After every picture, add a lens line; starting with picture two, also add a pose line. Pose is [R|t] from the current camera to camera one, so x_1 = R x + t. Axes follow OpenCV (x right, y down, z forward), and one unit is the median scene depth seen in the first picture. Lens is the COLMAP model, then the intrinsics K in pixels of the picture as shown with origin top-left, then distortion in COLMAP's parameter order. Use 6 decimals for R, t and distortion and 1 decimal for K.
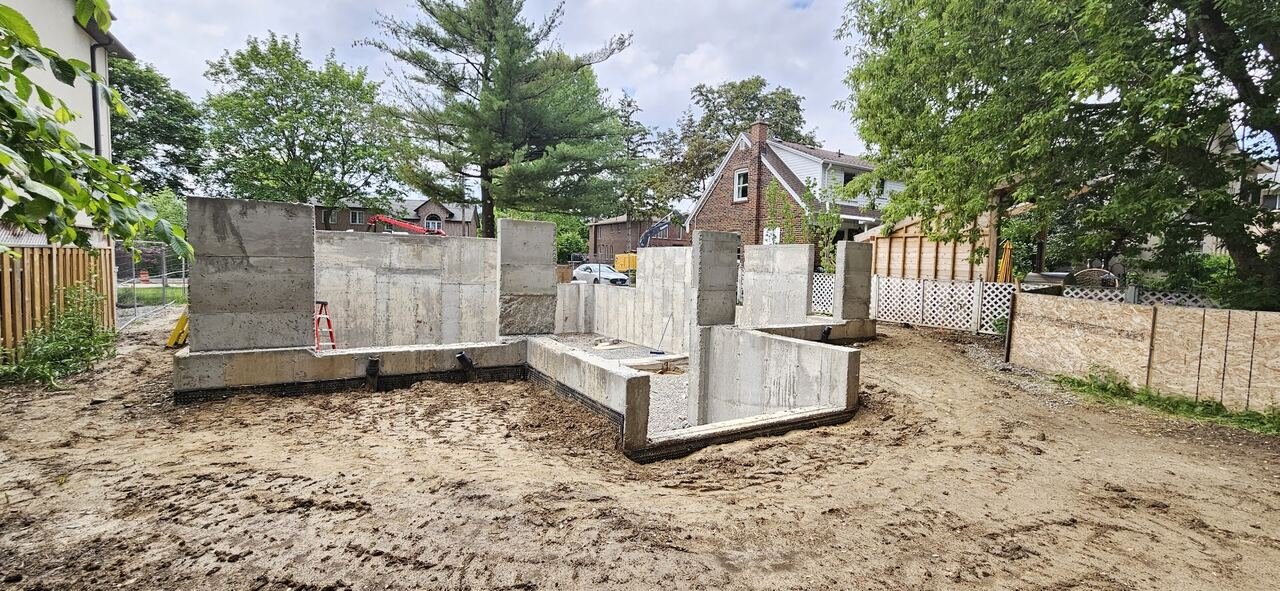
lens RADIAL K [[525.9, 0, 638.6], [0, 525.9, 293.6], [0, 0, 1]] dist [-0.000075, -0.000226]
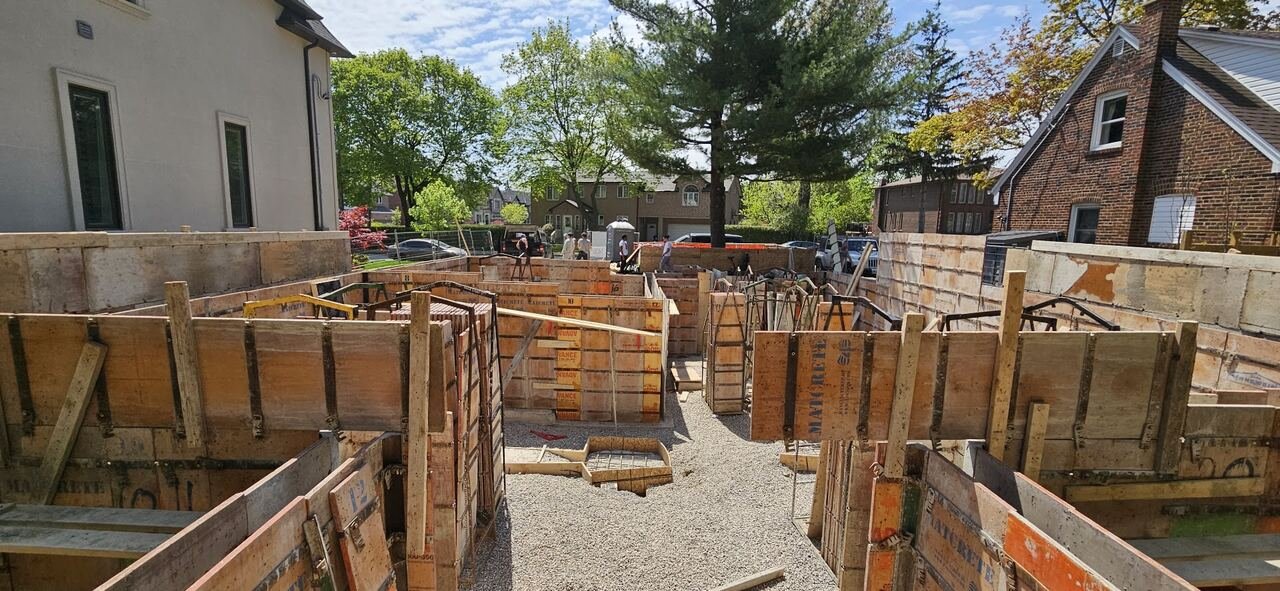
lens RADIAL K [[525.9, 0, 637.9], [0, 525.9, 295.5], [0, 0, 1]] dist [-0.000075, -0.000226]
pose [[0.861719, 0.066913, -0.502955, 0.043300], [-0.030100, 0.996262, 0.080971, -0.038732], [0.506493, -0.054636, 0.860512, 0.192696]]
